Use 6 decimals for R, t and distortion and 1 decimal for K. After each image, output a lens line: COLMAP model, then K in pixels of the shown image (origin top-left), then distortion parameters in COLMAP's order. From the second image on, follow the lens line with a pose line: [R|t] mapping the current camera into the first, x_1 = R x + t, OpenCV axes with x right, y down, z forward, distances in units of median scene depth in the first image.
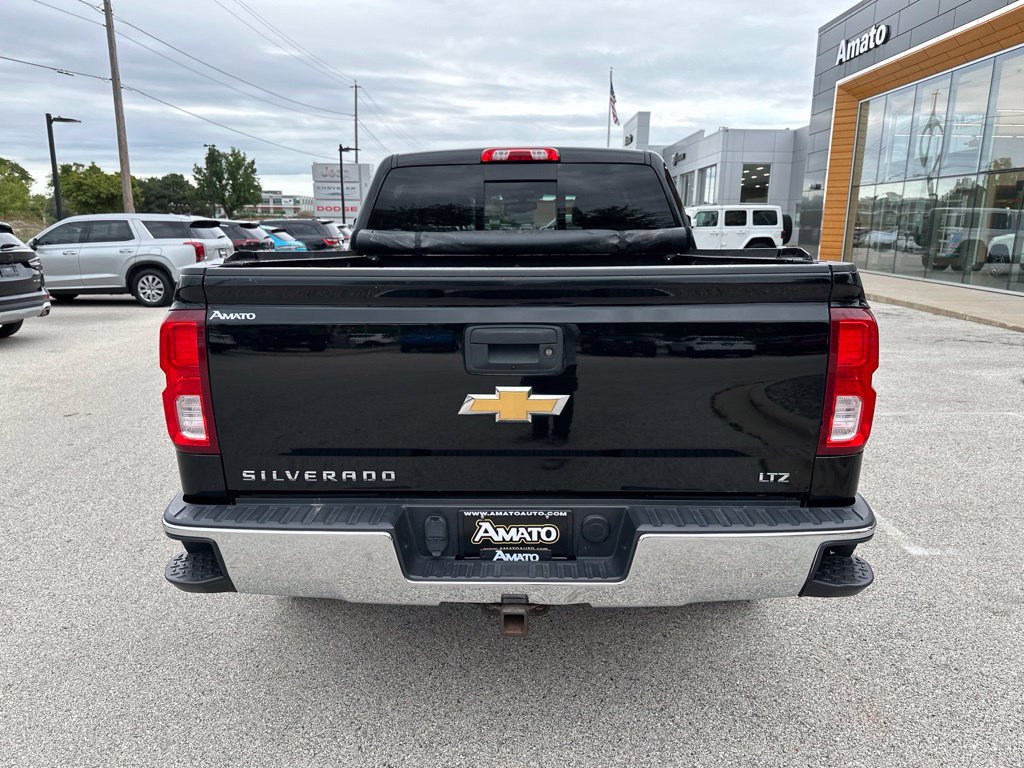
lens RADIAL K [[740.0, 0, 512.2], [0, 740.0, 397.5], [0, 0, 1]] dist [-0.000312, -0.006569]
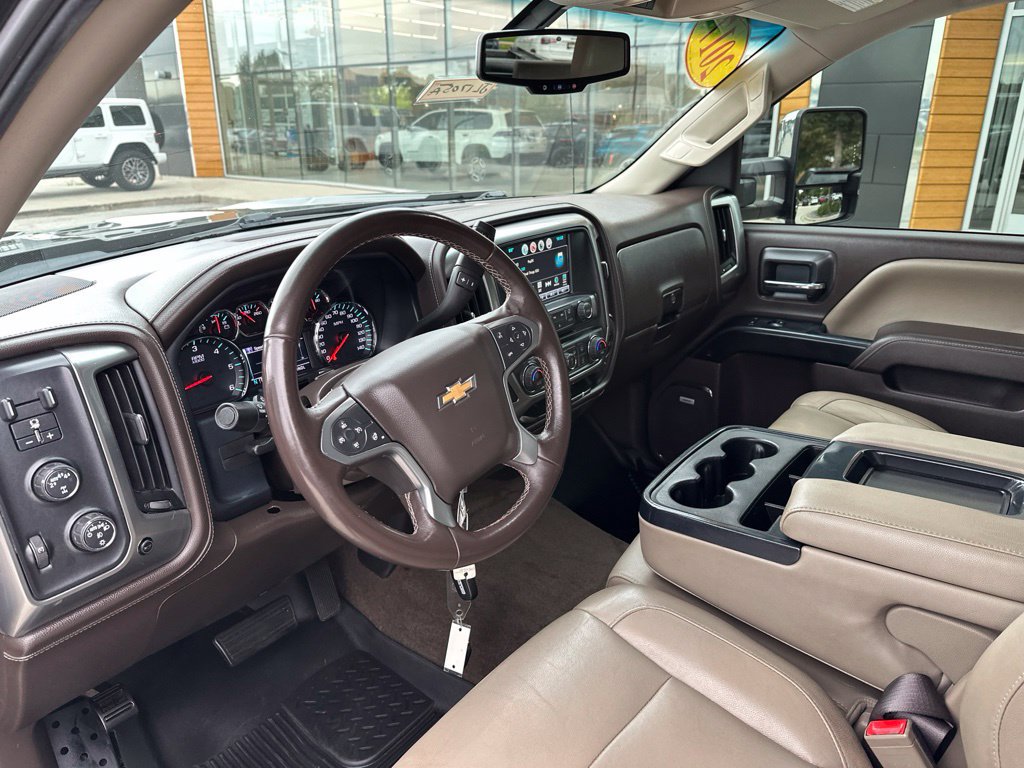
lens RADIAL K [[715.3, 0, 512.0], [0, 715.3, 384.0], [0, 0, 1]] dist [0.003200, -0.000137]
pose [[0.596756, -0.286290, 0.749614, -0.058781], [0.191850, 0.957999, 0.213147, -0.076635], [-0.779151, 0.016617, 0.626616, 0.304680]]
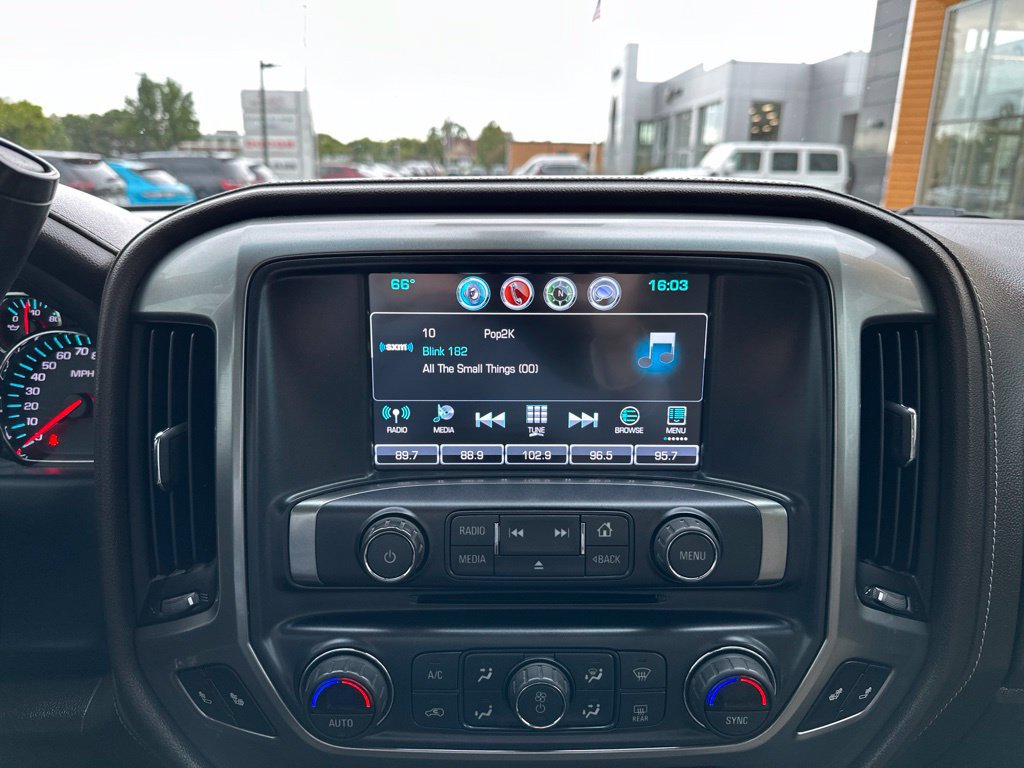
lens RADIAL K [[740.3, 0, 516.4], [0, 740.3, 354.9], [0, 0, 1]] dist [-0.000992, -0.002552]
pose [[0.999069, 0.002495, 0.043069, 0.000036], [-0.003161, 0.999876, 0.015404, -0.072416], [-0.043026, -0.015525, 0.998953, 0.324789]]
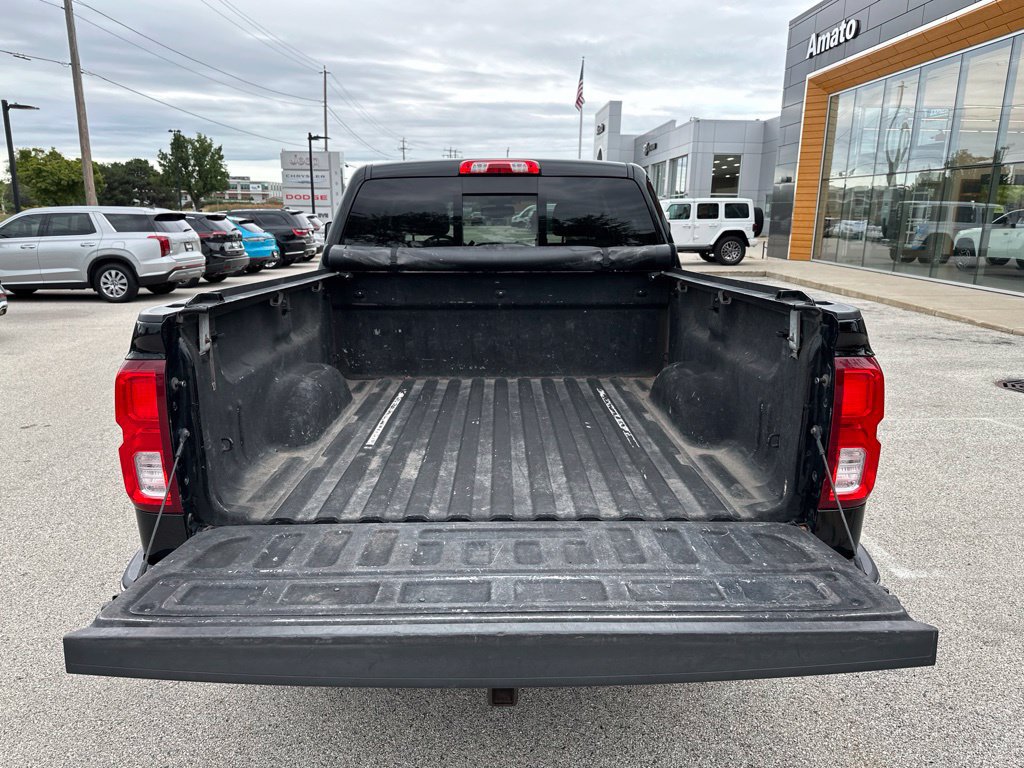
lens RADIAL K [[739.0, 0, 512.9], [0, 739.0, 391.9], [0, 0, 1]] dist [0.000805, -0.006790]
pose [[0.999261, -0.005228, 0.038078, -0.002301], [0.004840, 0.999935, 0.010290, -0.010488], [-0.038129, -0.010098, 0.999222, 0.008002]]
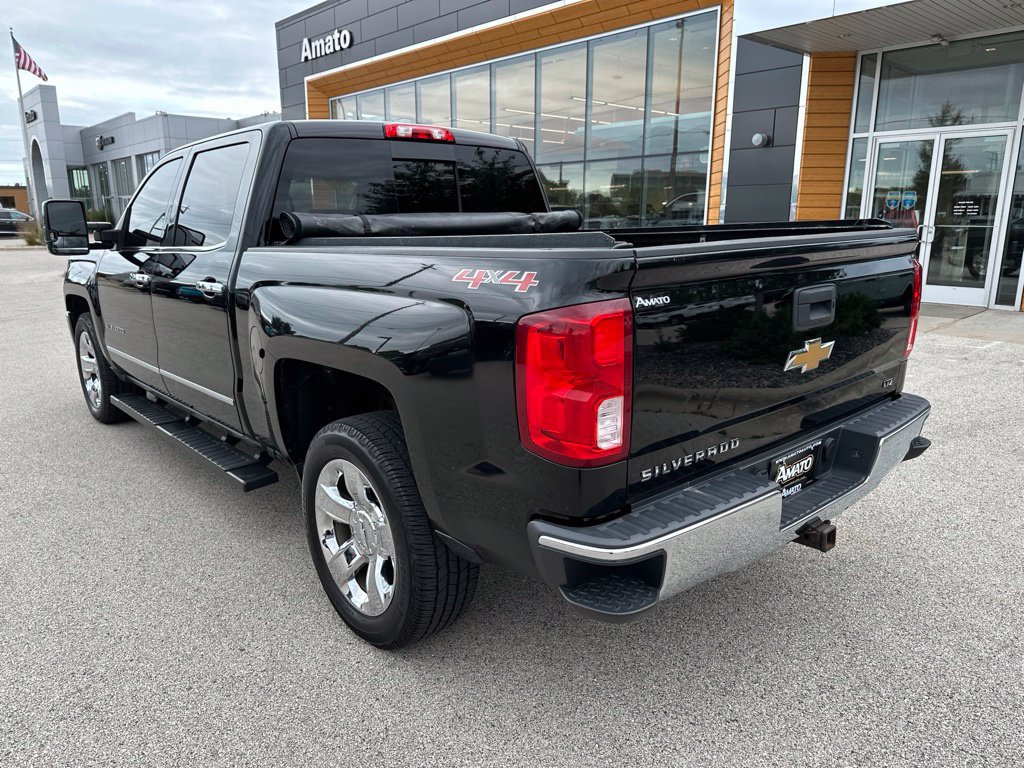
lens RADIAL K [[740.0, 0, 512.2], [0, 740.0, 397.5], [0, 0, 1]] dist [-0.000312, -0.006569]
pose [[0.734749, -0.165168, 0.657923, -0.137015], [0.158455, 0.984861, 0.070286, -0.010024], [-0.659572, 0.052608, 0.749798, 0.054693]]
